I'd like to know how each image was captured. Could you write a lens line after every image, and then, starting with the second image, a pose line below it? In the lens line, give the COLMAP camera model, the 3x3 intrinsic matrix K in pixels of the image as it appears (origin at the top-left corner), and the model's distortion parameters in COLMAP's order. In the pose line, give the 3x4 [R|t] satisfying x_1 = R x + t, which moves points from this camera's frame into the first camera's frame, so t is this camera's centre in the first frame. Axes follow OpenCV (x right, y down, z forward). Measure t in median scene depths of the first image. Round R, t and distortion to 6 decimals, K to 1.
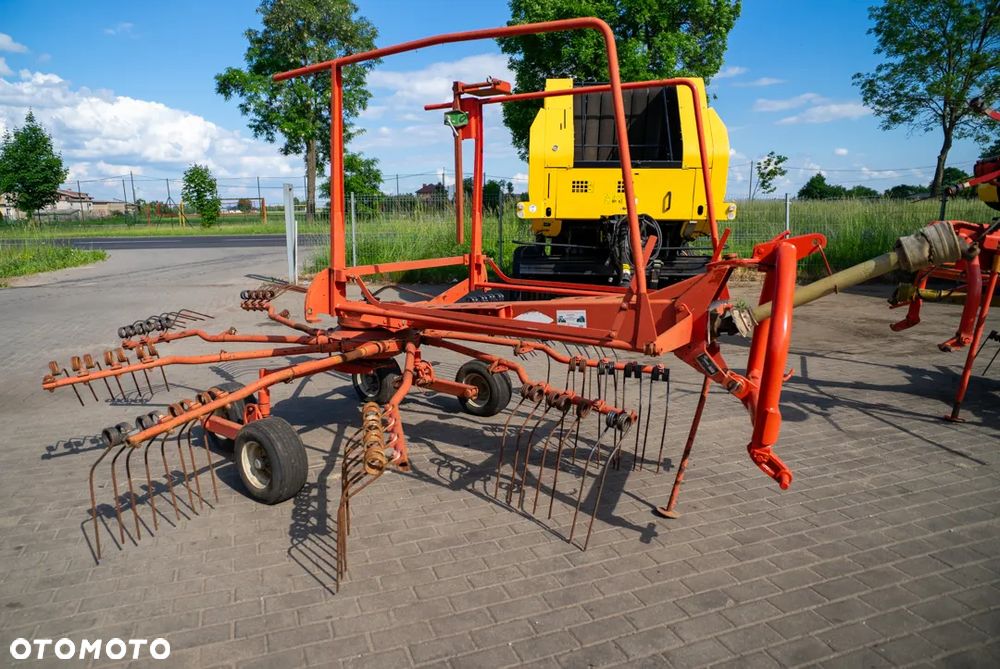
lens RADIAL K [[636.0, 0, 464.5], [0, 636.0, 354.1], [0, 0, 1]] dist [-0.048805, 0.024488]
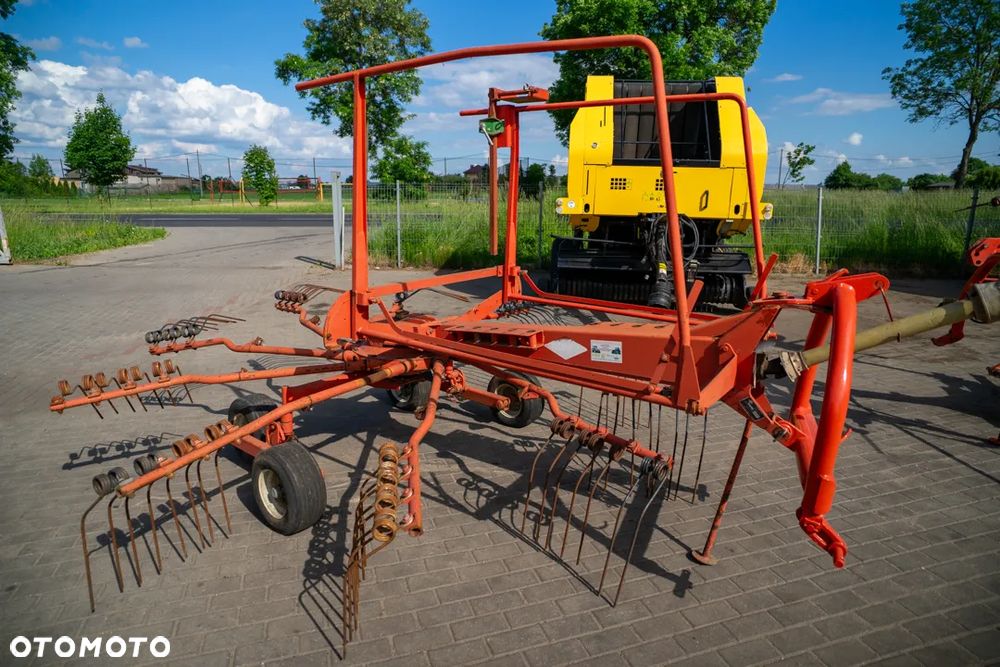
lens RADIAL K [[594.9, 0, 499.2], [0, 594.9, 331.8], [0, 0, 1]] dist [-0.047079, 0.026932]
pose [[0.999732, 0.019686, -0.012163, 0.010671], [-0.019546, 0.999743, 0.011464, -0.047491], [0.012385, -0.011223, 0.999860, 0.063031]]
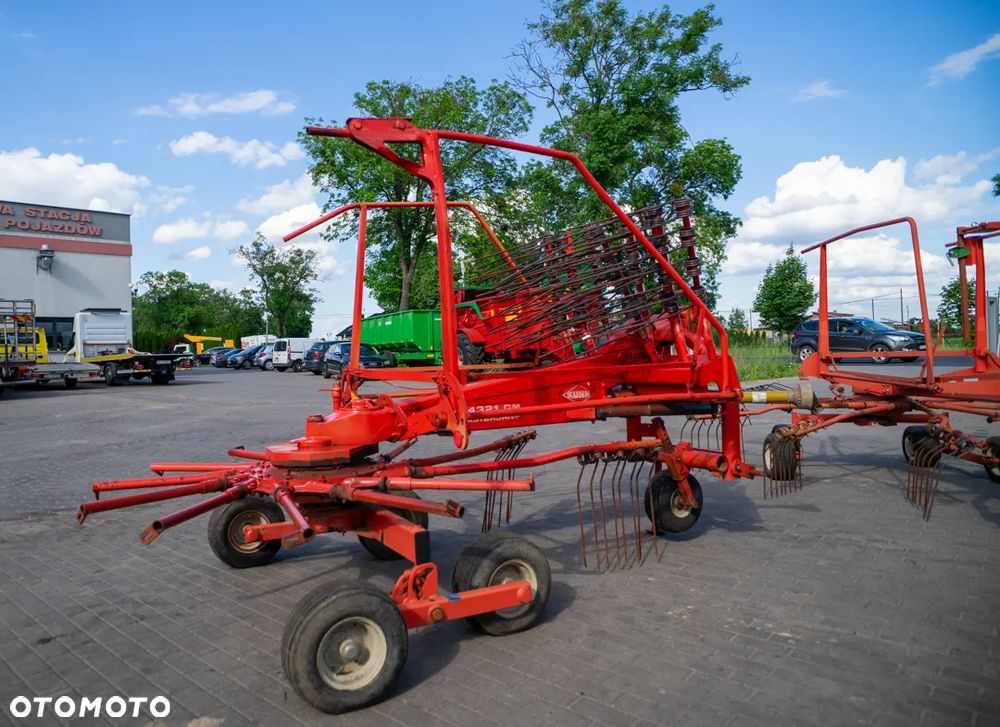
lens RADIAL K [[671.8, 0, 418.1], [0, 671.8, 345.7], [0, 0, 1]] dist [-0.061389, 0.039752]
pose [[0.438436, -0.009197, -0.898715, 0.524021], [-0.174822, 0.979976, -0.095315, 0.122211], [0.881596, 0.198905, 0.428049, -0.436523]]
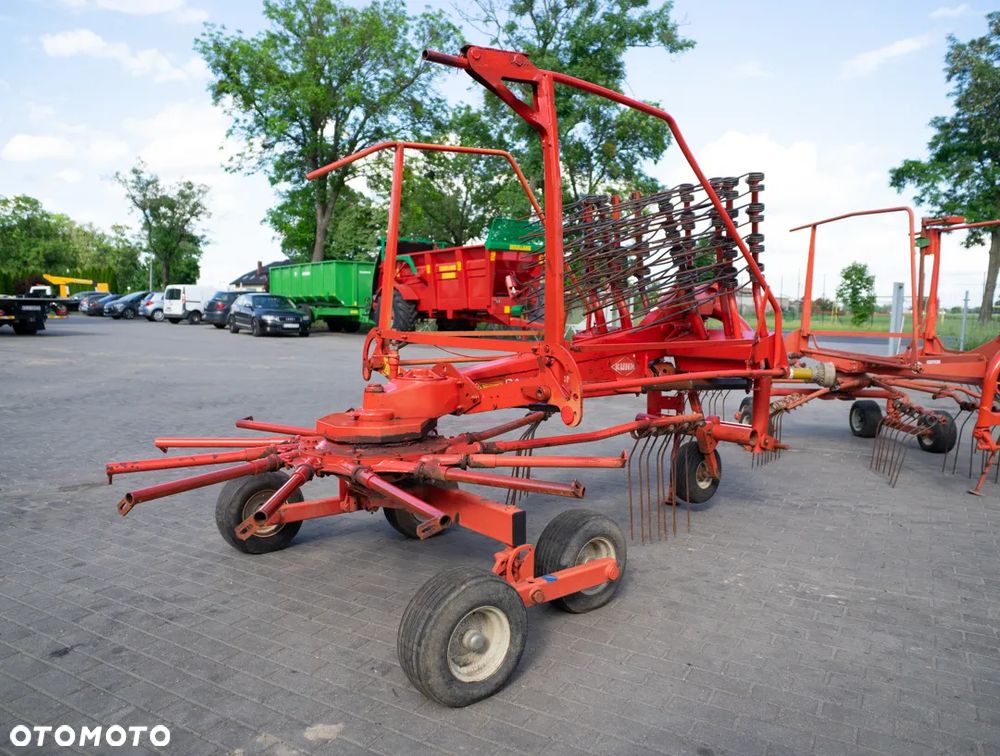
lens RADIAL K [[715.5, 0, 501.4], [0, 715.5, 386.7], [0, 0, 1]] dist [-0.066463, 0.046491]
pose [[0.643614, 0.104311, -0.758208, 0.443834], [-0.189842, 0.981467, -0.026124, 0.138120], [0.741432, 0.160754, 0.651489, -0.535802]]
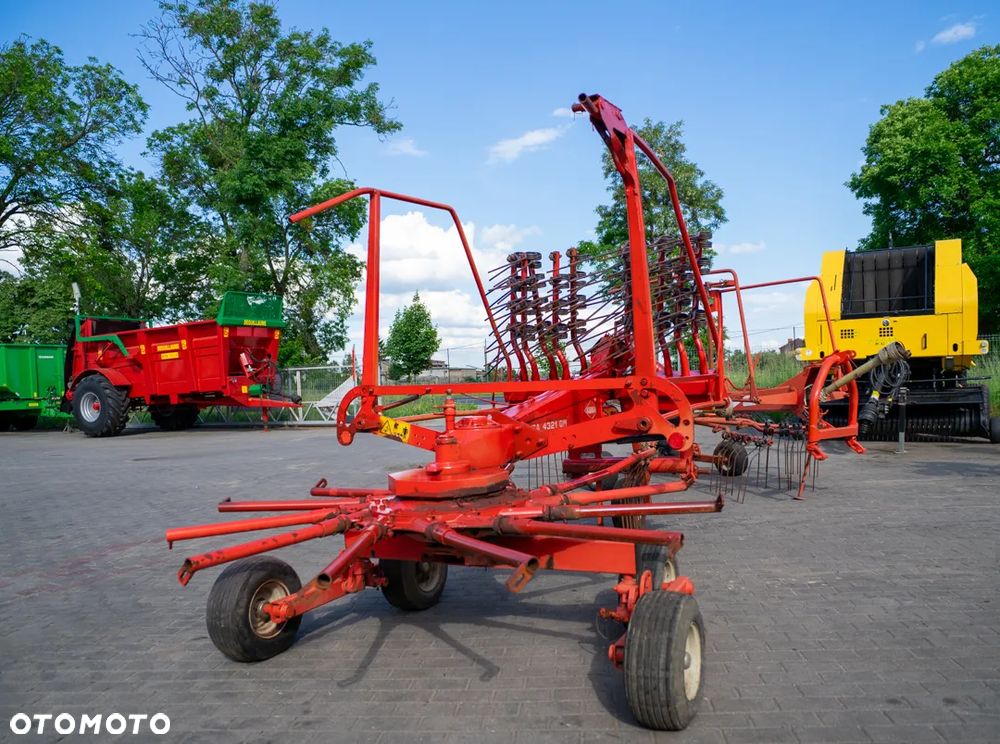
lens RADIAL K [[723.0, 0, 526.2], [0, 723.0, 407.5], [0, 0, 1]] dist [-0.068424, 0.048788]
pose [[0.914698, -0.011297, -0.403979, 0.233838], [-0.058830, 0.985239, -0.160755, 0.198450], [0.399832, 0.170809, 0.900532, -0.693070]]
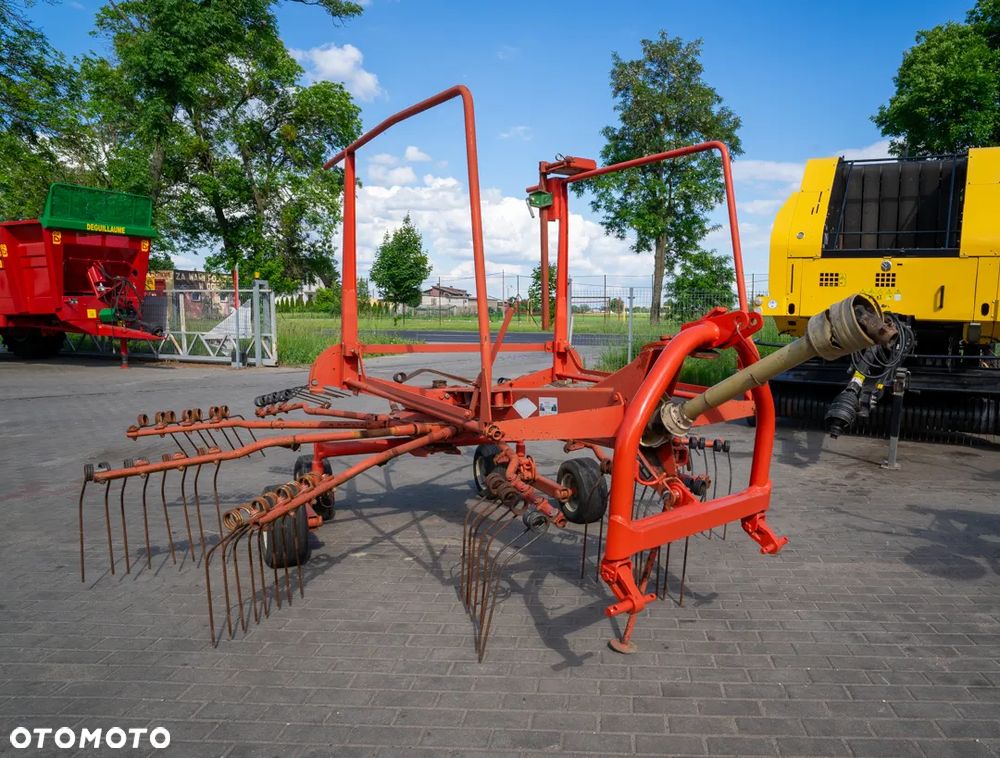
lens RADIAL K [[715.5, 0, 589.5], [0, 715.5, 397.9], [0, 0, 1]] dist [-0.066463, 0.046491]
pose [[0.934653, 0.061632, -0.350179, 0.307849], [-0.098219, 0.991294, -0.087684, 0.007811], [0.341726, 0.116348, 0.932570, 0.039989]]
